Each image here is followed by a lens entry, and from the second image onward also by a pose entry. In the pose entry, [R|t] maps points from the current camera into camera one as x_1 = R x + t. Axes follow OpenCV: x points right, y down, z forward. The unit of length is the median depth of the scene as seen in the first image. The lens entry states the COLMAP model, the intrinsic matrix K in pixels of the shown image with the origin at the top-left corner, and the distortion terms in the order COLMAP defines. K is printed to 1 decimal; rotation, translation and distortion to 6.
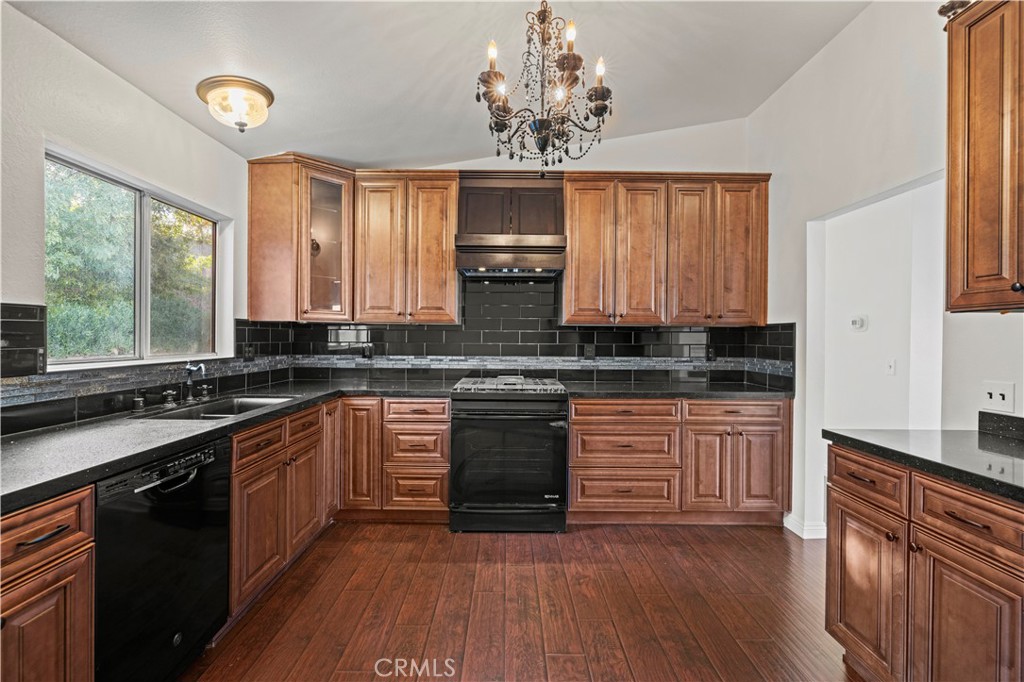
lens RADIAL K [[463.1, 0, 509.9], [0, 463.1, 335.8], [0, 0, 1]] dist [-0.002993, 0.001115]
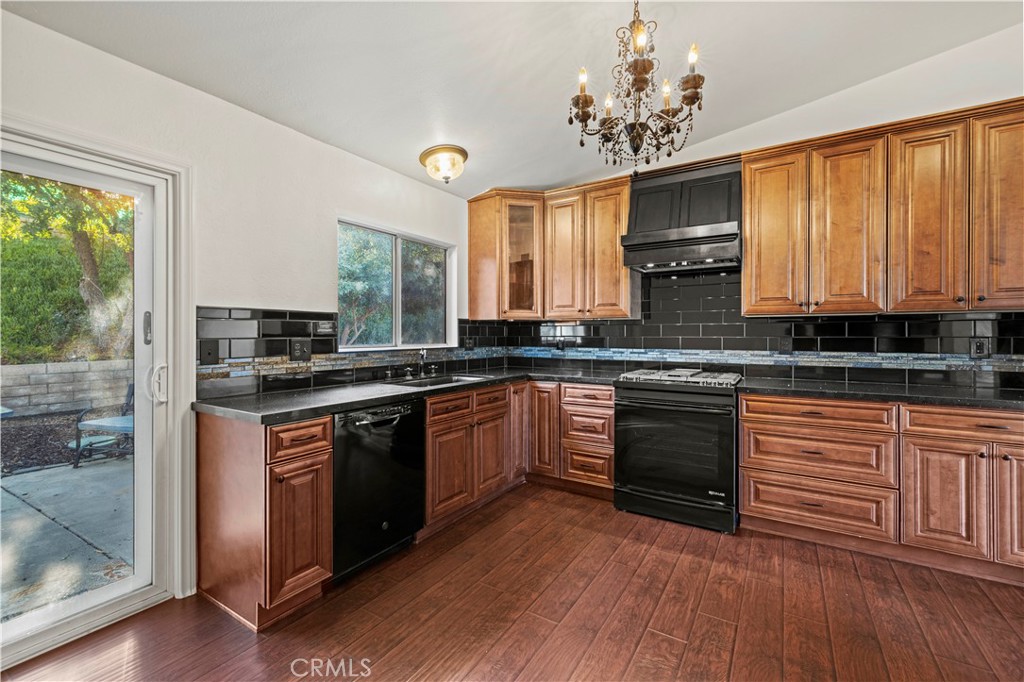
lens RADIAL K [[439.3, 0, 508.8], [0, 439.3, 331.7], [0, 0, 1]] dist [0.002934, 0.000588]
pose [[0.842690, -0.011212, -0.538282, 0.215658], [0.007467, 0.999930, -0.009138, 0.013754], [0.538347, 0.003681, 0.842715, -0.007595]]
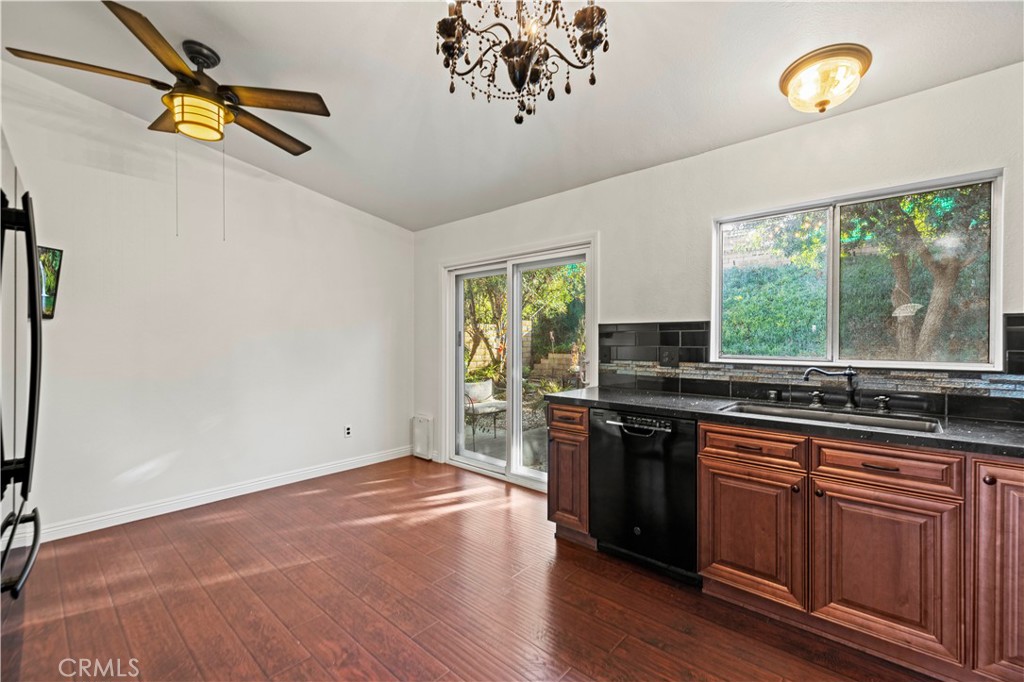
lens RADIAL K [[435.7, 0, 510.4], [0, 435.7, 342.1], [0, 0, 1]] dist [0.003987, 0.000859]
pose [[-0.670833, -0.000483, -0.741608, 0.346599], [-0.003847, 0.999989, 0.002828, 0.004188], [0.741598, 0.004750, -0.670827, 0.854668]]
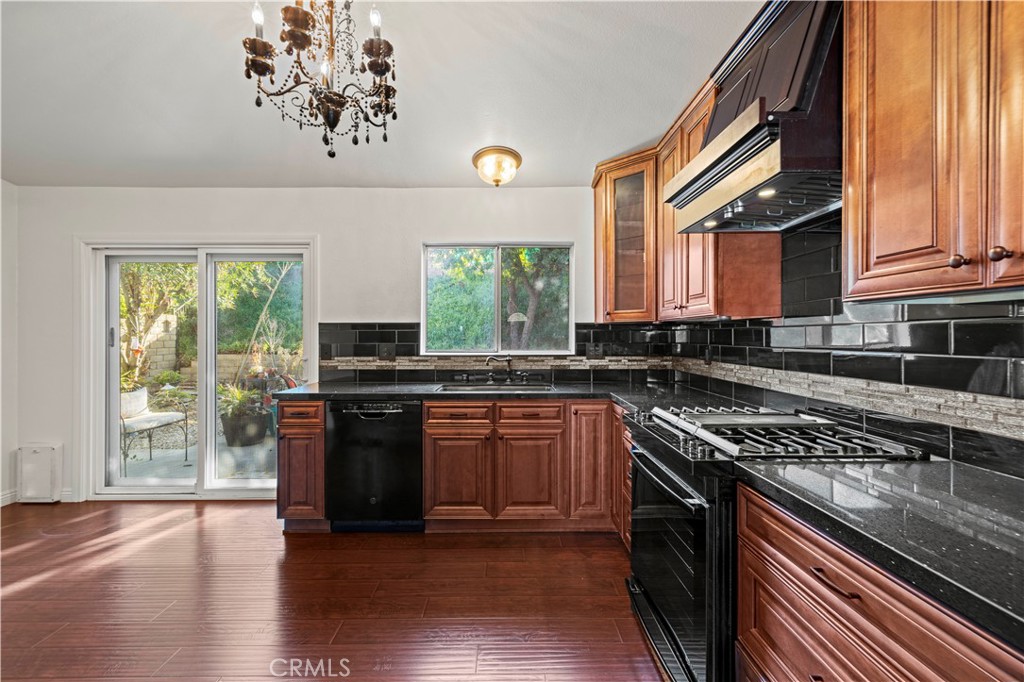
lens RADIAL K [[436.2, 0, 509.2], [0, 436.2, 337.3], [0, 0, 1]] dist [0.001104, 0.000286]
pose [[0.005906, -0.005216, -0.999969, 0.528470], [0.001303, 0.999986, -0.005208, 0.005805], [0.999982, -0.001272, 0.005913, 0.782783]]
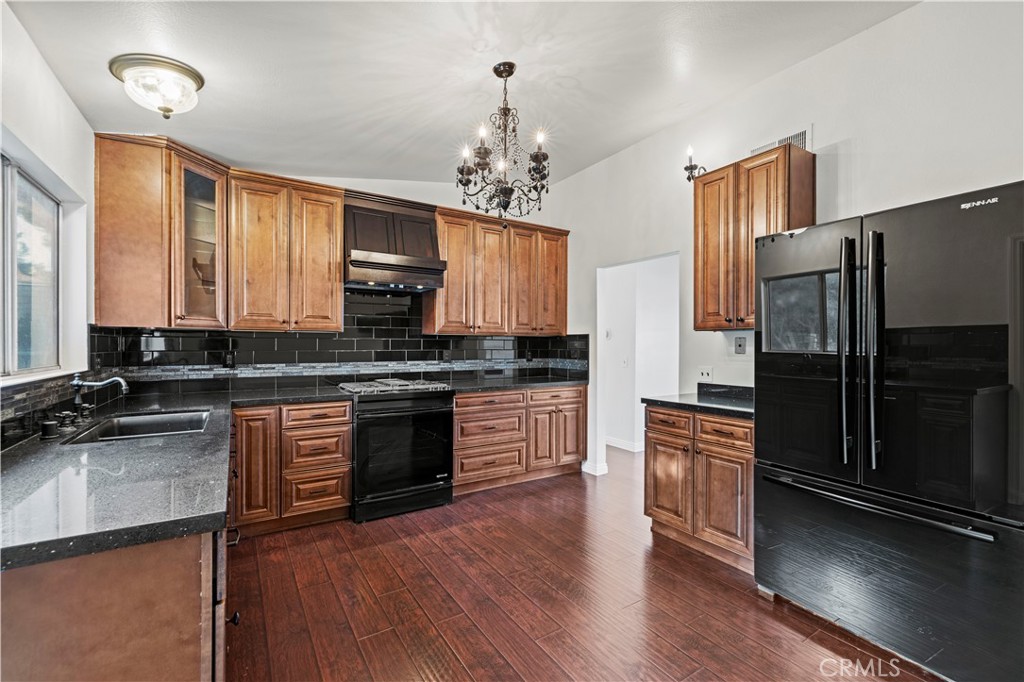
lens RADIAL K [[435.7, 0, 510.4], [0, 435.7, 342.1], [0, 0, 1]] dist [0.003987, 0.000859]
pose [[0.844352, -0.001456, 0.535786, -0.358993], [0.001719, 0.999999, 0.000009, -0.002775], [-0.535785, 0.000913, 0.844354, -0.060155]]
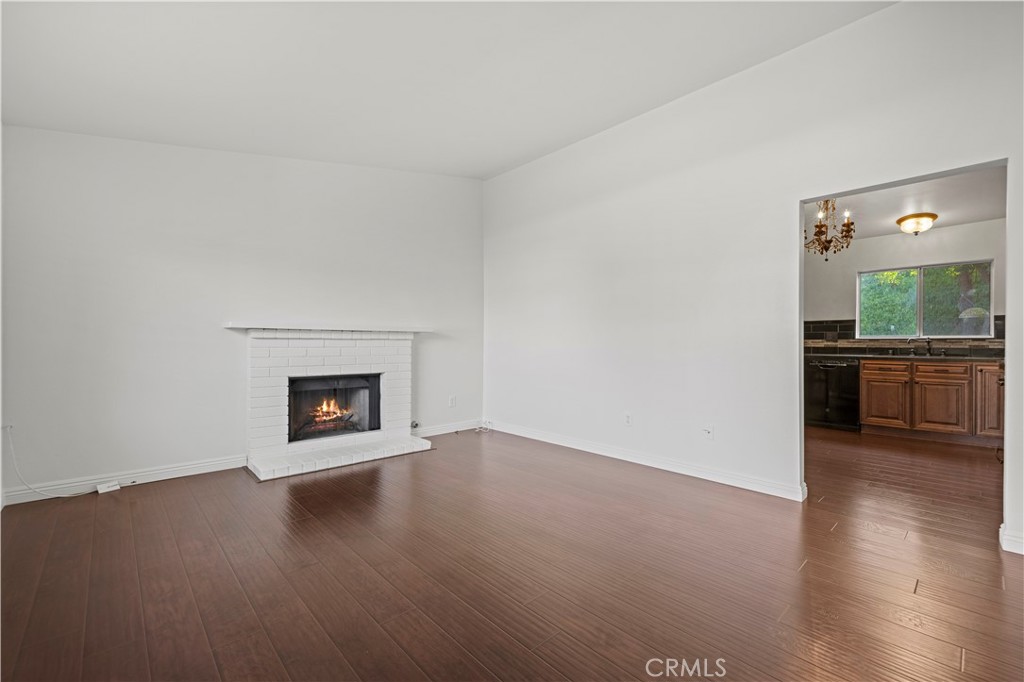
lens RADIAL K [[435.7, 0, 510.4], [0, 435.7, 342.1], [0, 0, 1]] dist [0.003987, 0.000859]
pose [[-0.735512, -0.009935, -0.677438, 1.756415], [-0.007373, 0.999951, -0.006660, 0.082259], [0.677471, 0.000096, -0.735549, 0.935621]]
